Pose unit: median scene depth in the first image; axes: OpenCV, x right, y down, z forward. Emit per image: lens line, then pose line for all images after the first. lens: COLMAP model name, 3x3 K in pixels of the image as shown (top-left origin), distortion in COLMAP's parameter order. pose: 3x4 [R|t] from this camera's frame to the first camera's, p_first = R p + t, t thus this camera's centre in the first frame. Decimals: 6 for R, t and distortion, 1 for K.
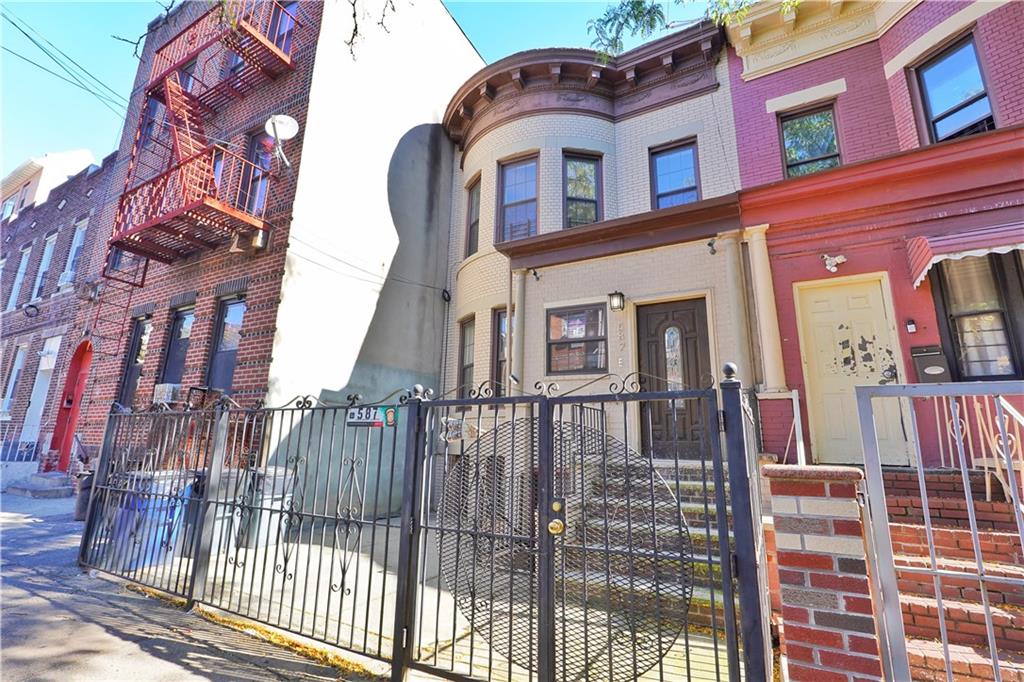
lens RADIAL K [[463.4, 0, 515.5], [0, 463.4, 338.8], [0, 0, 1]] dist [-0.014077, 0.005243]
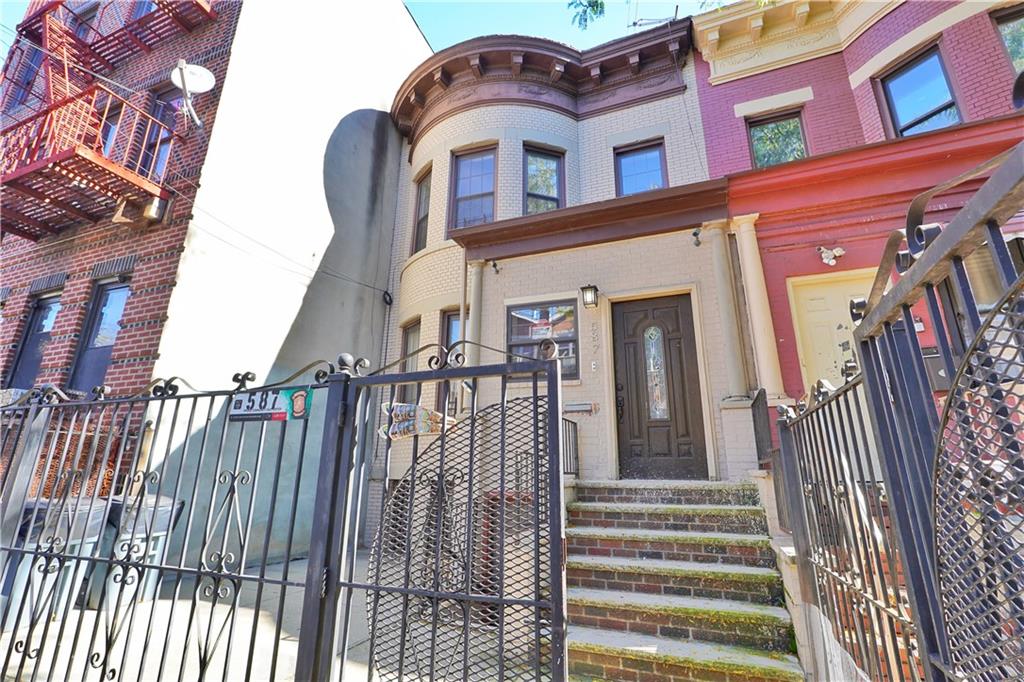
lens RADIAL K [[463.4, 0, 513.9], [0, 463.4, 337.9], [0, 0, 1]] dist [-0.014077, 0.005243]
pose [[0.991922, 0.027777, 0.123772, -0.027808], [-0.020202, 0.997869, -0.062039, 0.052152], [-0.125232, 0.059037, 0.990369, 0.155158]]
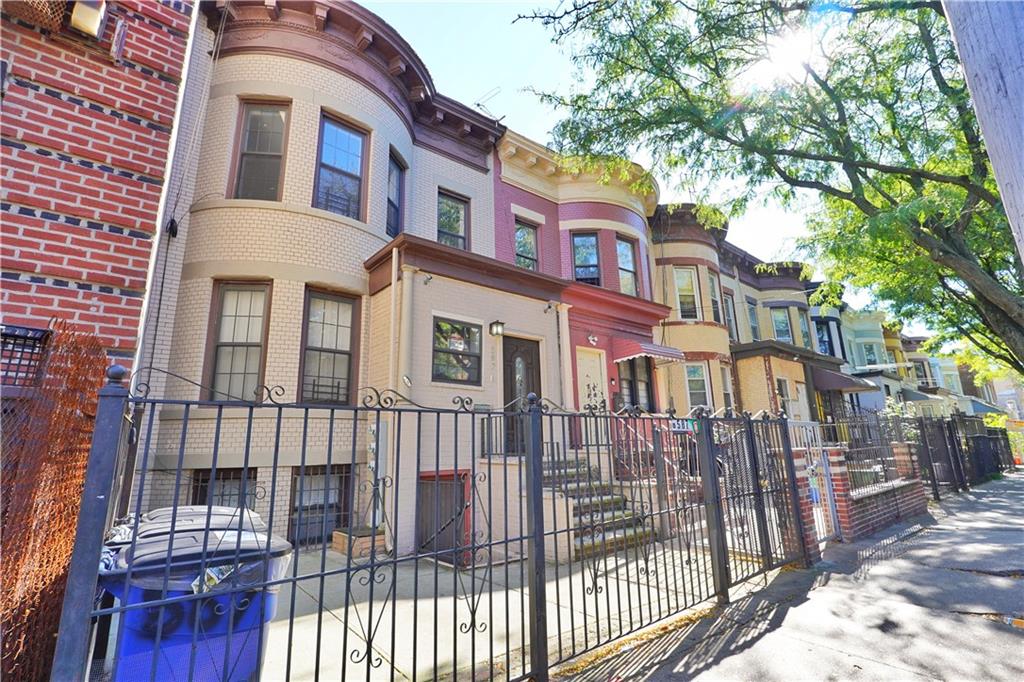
lens RADIAL K [[463.4, 0, 513.6], [0, 463.4, 340.1], [0, 0, 1]] dist [-0.014077, 0.005243]
pose [[0.380296, 0.179331, 0.907312, -0.833515], [-0.177979, 0.976875, -0.118481, 0.081344], [-0.907578, -0.116425, 0.403419, 0.451853]]
